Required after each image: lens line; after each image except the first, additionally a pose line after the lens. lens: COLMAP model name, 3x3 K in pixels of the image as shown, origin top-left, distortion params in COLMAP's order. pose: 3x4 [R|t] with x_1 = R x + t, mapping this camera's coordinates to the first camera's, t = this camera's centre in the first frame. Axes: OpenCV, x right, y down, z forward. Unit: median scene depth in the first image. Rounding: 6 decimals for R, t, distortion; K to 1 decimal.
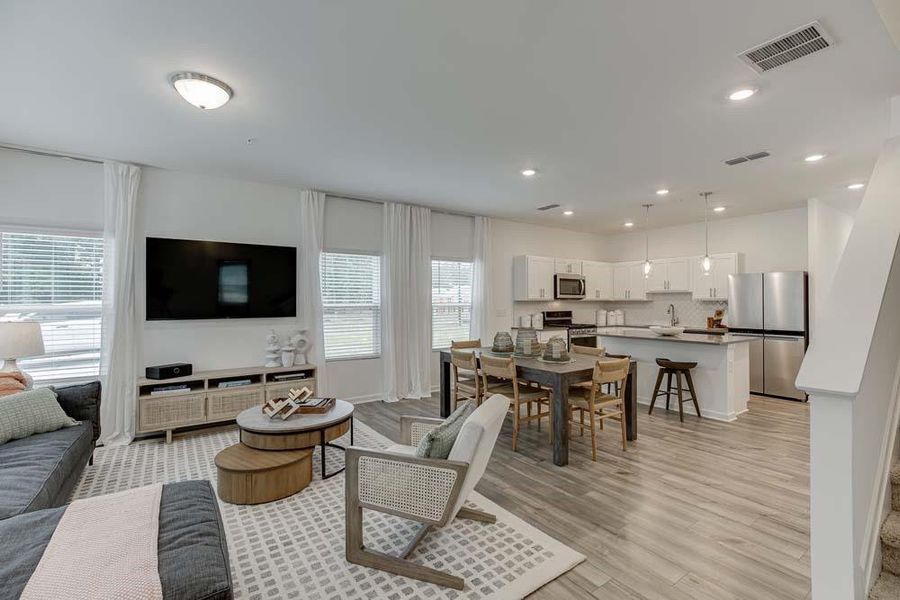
lens RADIAL K [[406.8, 0, 452.2], [0, 406.8, 297.8], [0, 0, 1]] dist [-0.008258, 0.001200]
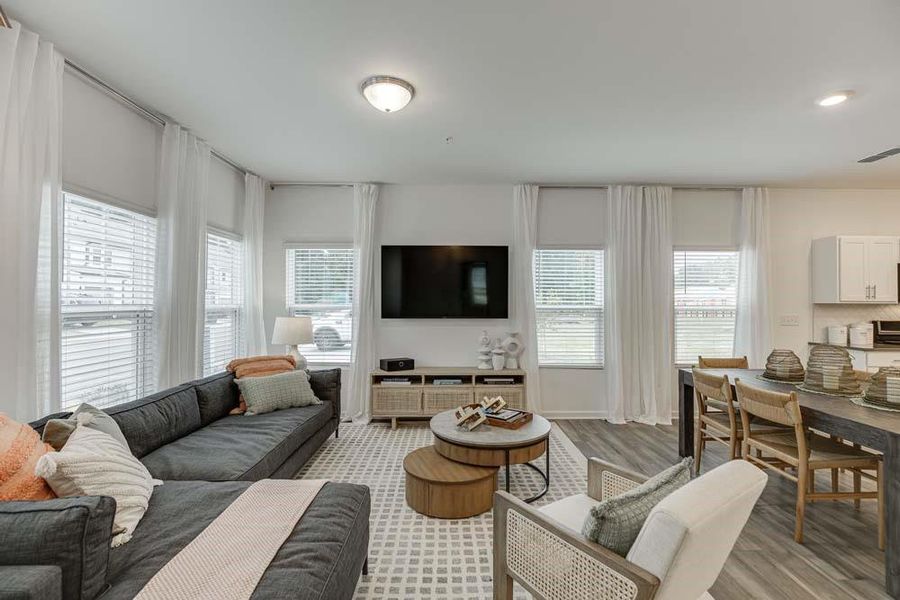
lens RADIAL K [[406.8, 0, 452.2], [0, 406.8, 297.8], [0, 0, 1]] dist [-0.008258, 0.001200]
pose [[0.826043, -0.000214, -0.563607, 0.047259], [-0.001763, 0.999994, -0.002965, 0.001219], [0.563604, 0.003443, 0.826038, 0.135021]]
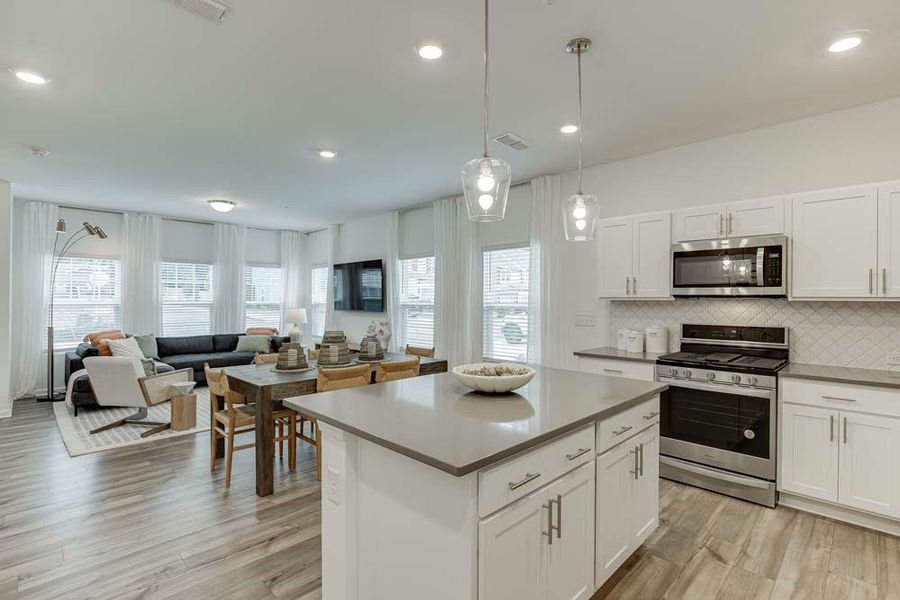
lens RADIAL K [[430.0, 0, 451.1], [0, 430.0, 296.1], [0, 0, 1]] dist [-0.001217, -0.000021]
pose [[0.172322, -0.005504, -0.985025, 1.017294], [0.004666, 0.999978, -0.004771, 0.003707], [0.985030, -0.003774, 0.172344, 0.977925]]
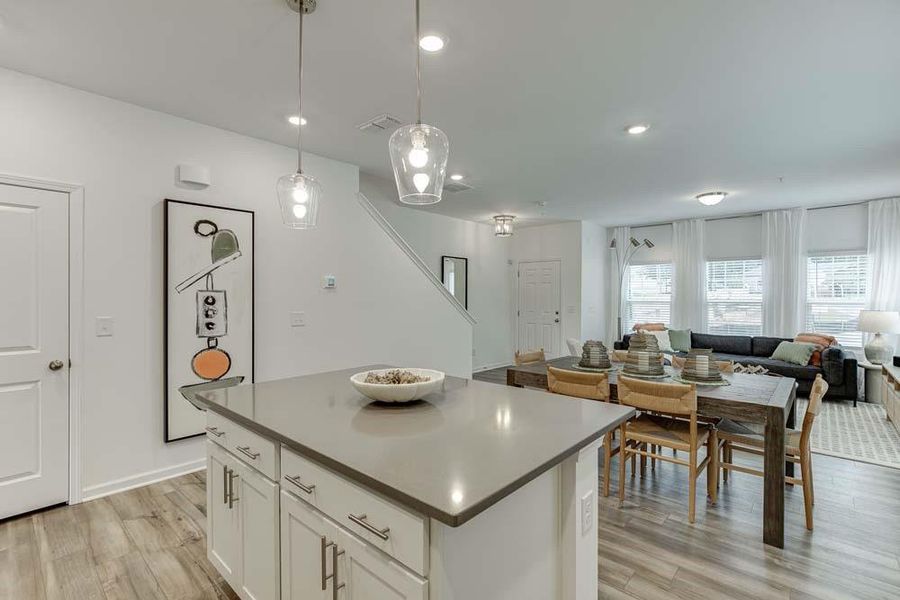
lens RADIAL K [[406.8, 0, 452.2], [0, 406.8, 297.8], [0, 0, 1]] dist [-0.008258, 0.001200]
pose [[-0.976939, -0.000595, -0.213519, 0.608223], [-0.000049, 0.999997, -0.002563, 0.008272], [0.213520, -0.002493, -0.976936, 1.481751]]
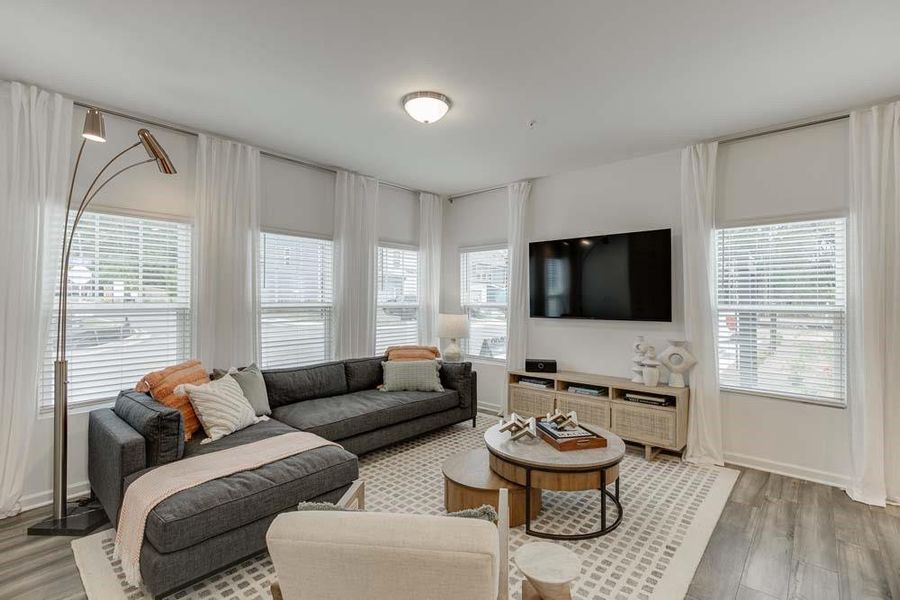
lens RADIAL K [[416.9, 0, 456.4], [0, 416.9, 297.6], [0, 0, 1]] dist [-0.013451, 0.007762]
pose [[0.240634, -0.002133, -0.970614, 0.260225], [0.002896, 0.999995, -0.001479, 0.002608], [0.970612, -0.002455, 0.240639, 0.434677]]
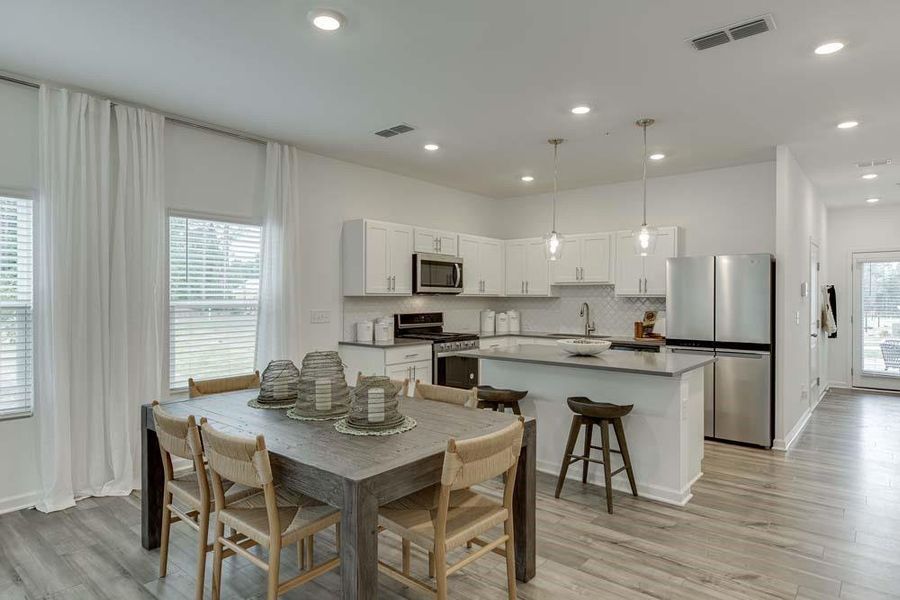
lens RADIAL K [[523.7, 0, 450.0], [0, 523.7, 300.0], [0, 0, 1]] dist [0.002759, 0.001337]
pose [[0.966343, 0.002892, 0.257240, 0.152891], [-0.006734, 0.999879, 0.014054, 0.001769], [-0.257168, -0.015313, 0.966245, 0.335447]]
